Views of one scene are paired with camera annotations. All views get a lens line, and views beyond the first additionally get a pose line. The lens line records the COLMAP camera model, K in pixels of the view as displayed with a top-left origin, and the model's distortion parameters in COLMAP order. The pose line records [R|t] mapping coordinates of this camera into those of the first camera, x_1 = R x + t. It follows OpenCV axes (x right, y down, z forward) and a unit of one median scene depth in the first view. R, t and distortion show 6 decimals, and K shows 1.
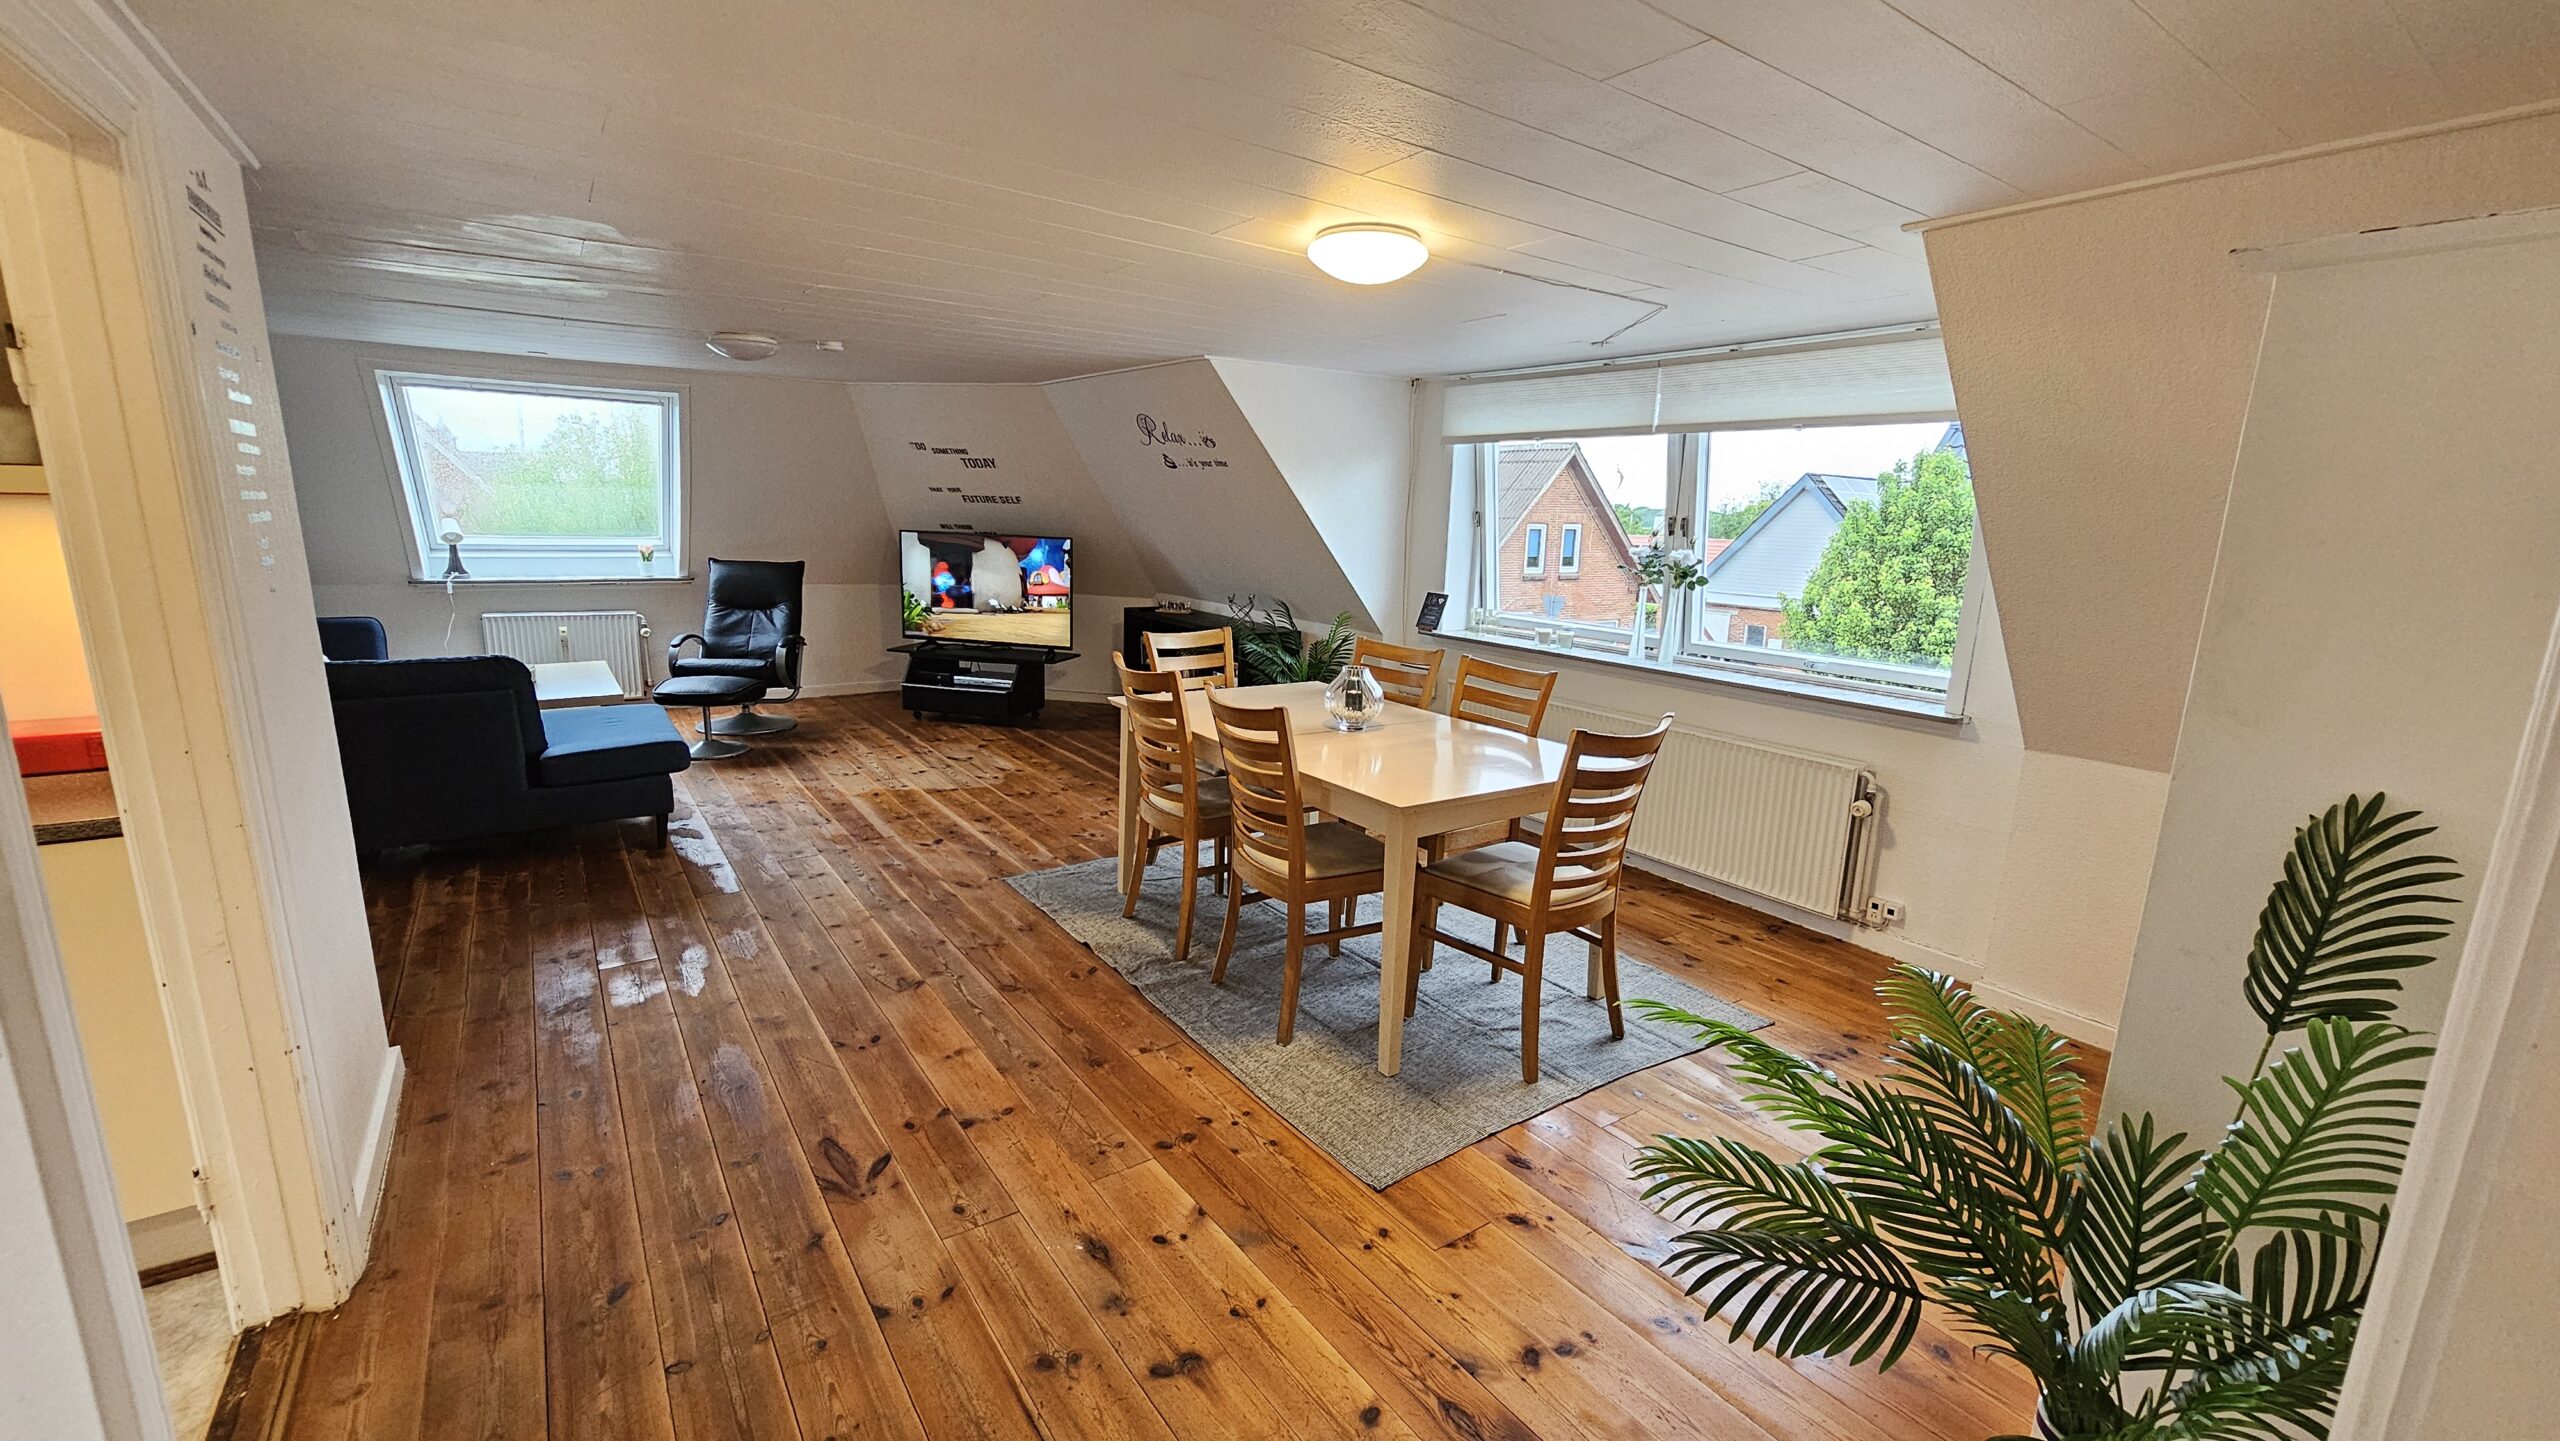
lens RADIAL K [[1044.4, 0, 1280.8], [0, 1044.4, 717.5], [0, 0, 1]] dist [-0.002479, -0.000065]
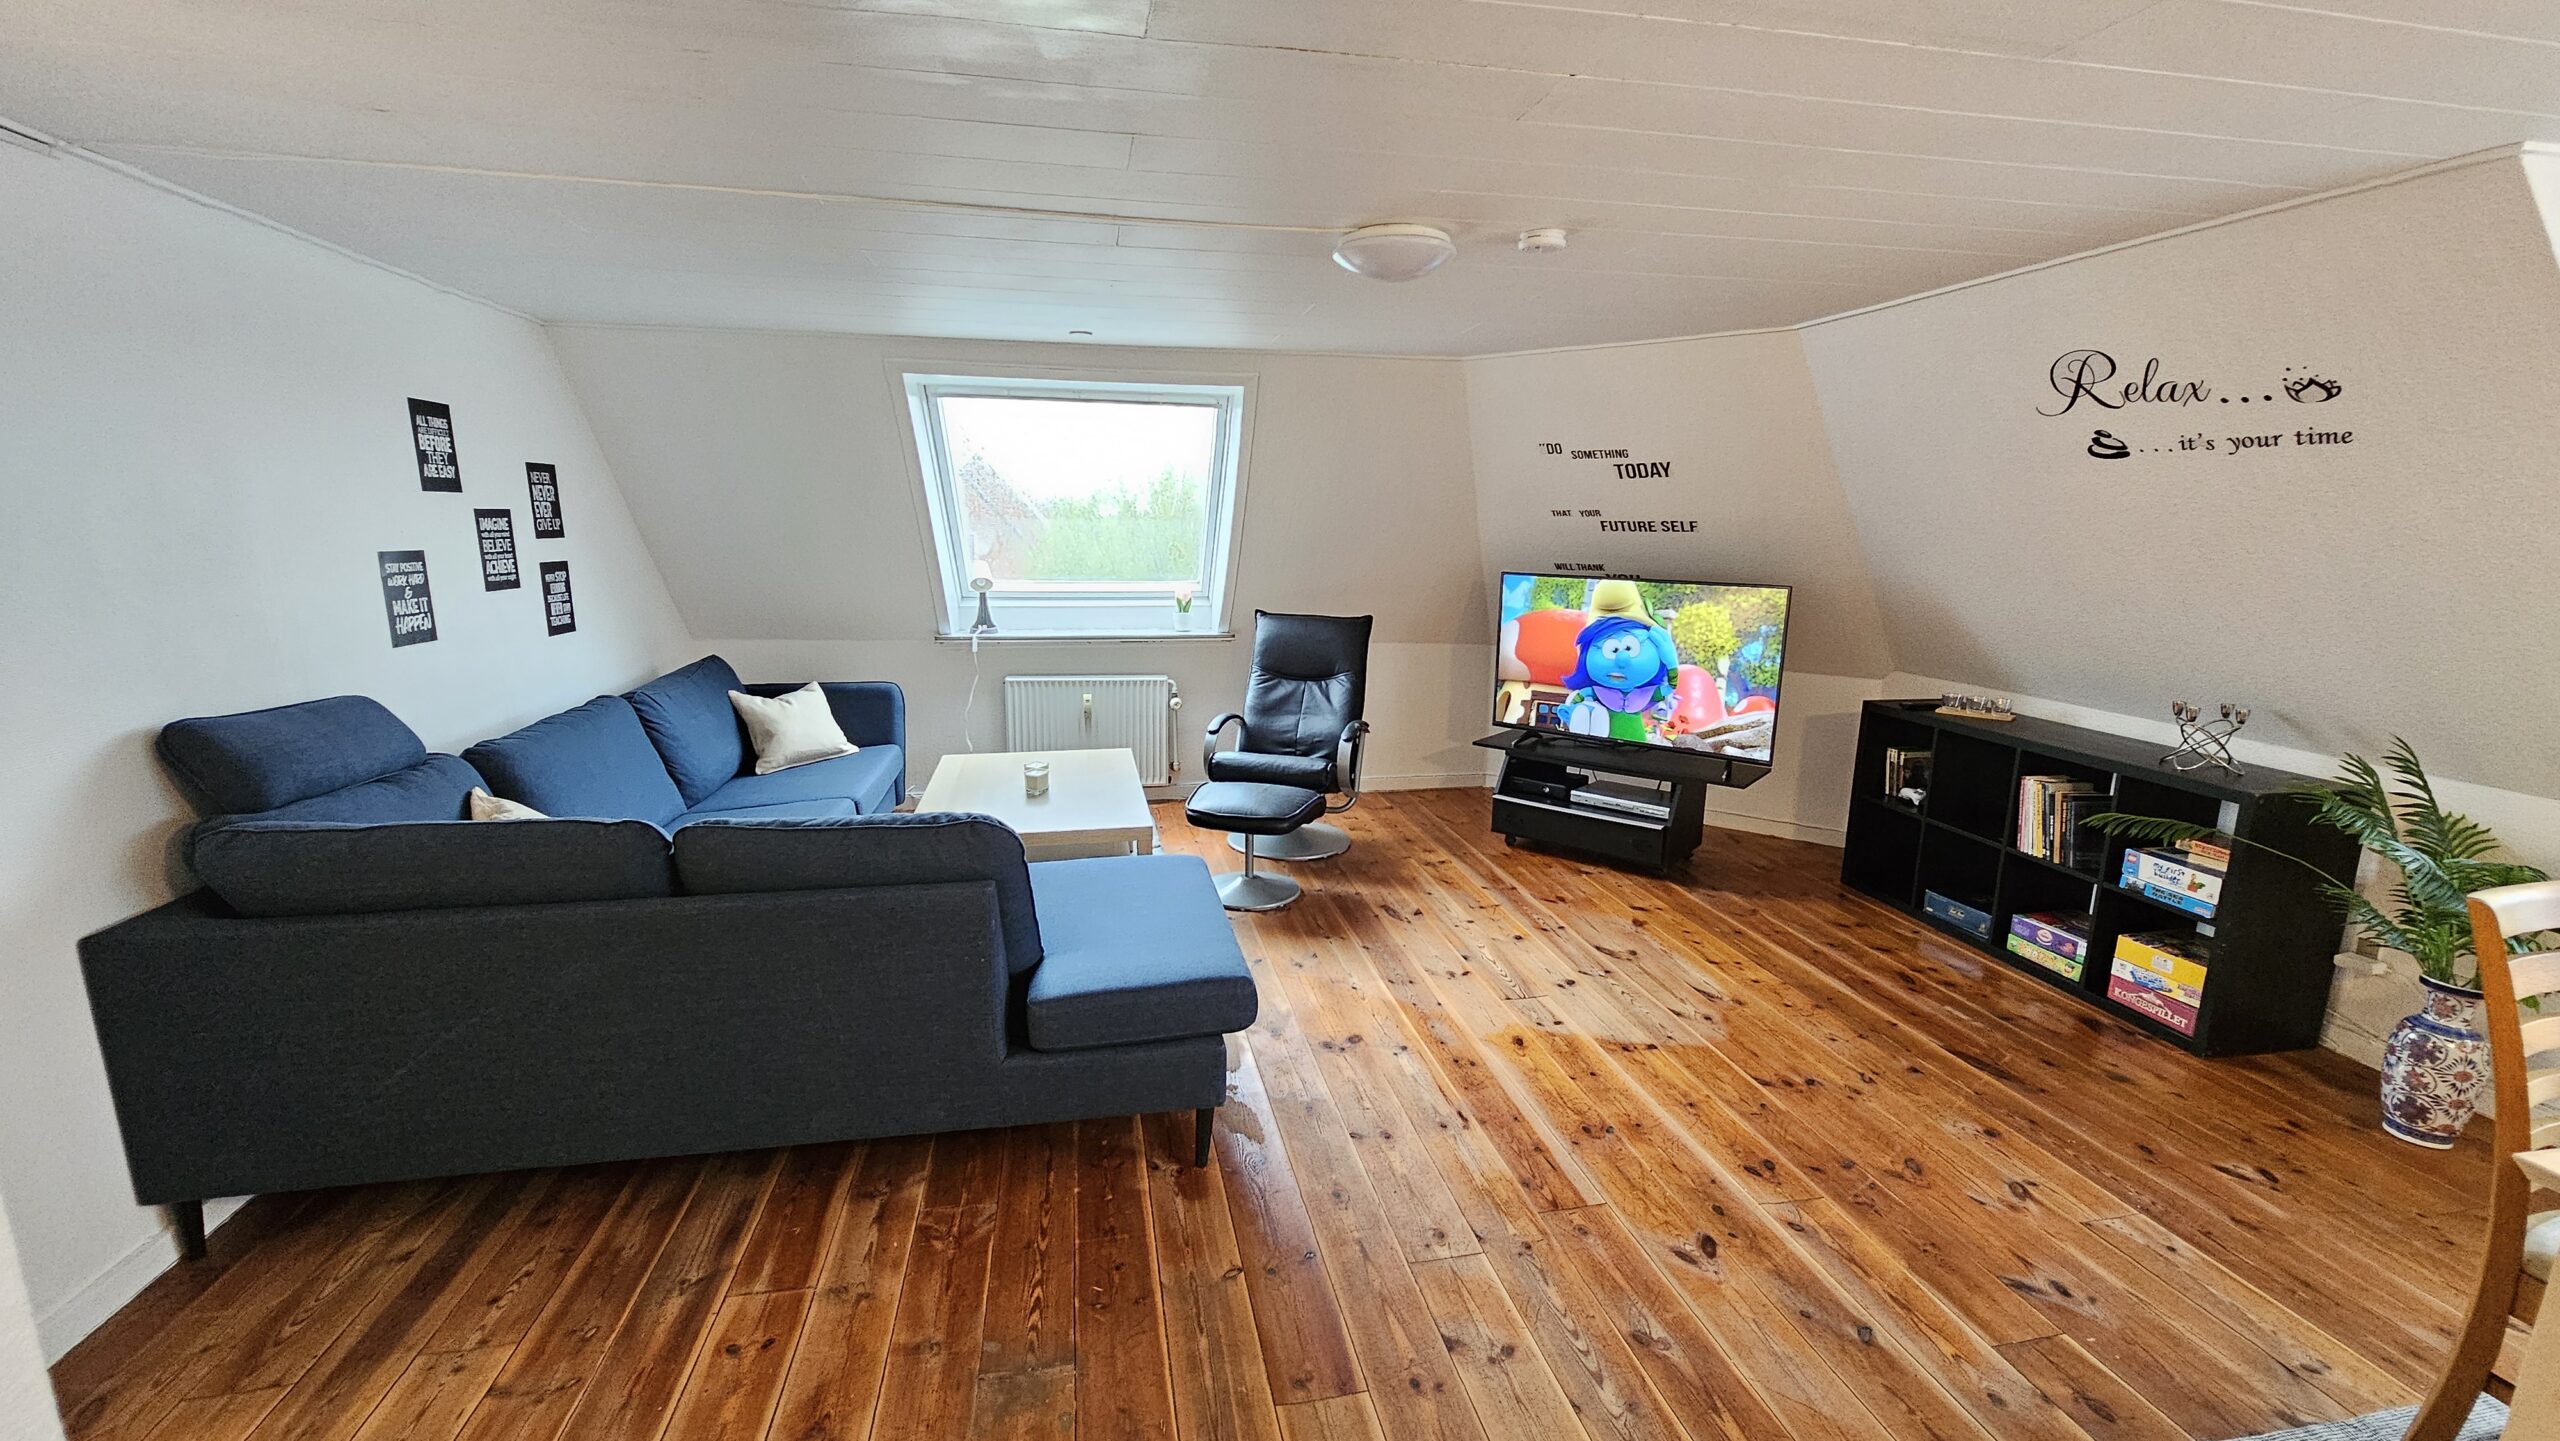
lens RADIAL K [[1044.4, 0, 1283.5], [0, 1044.4, 730.4], [0, 0, 1]] dist [-0.002479, -0.000065]
pose [[0.910676, 0.061325, -0.408545, -0.242780], [-0.066154, 0.997807, 0.002316, -0.077768], [0.407791, 0.024918, 0.912735, 0.360612]]
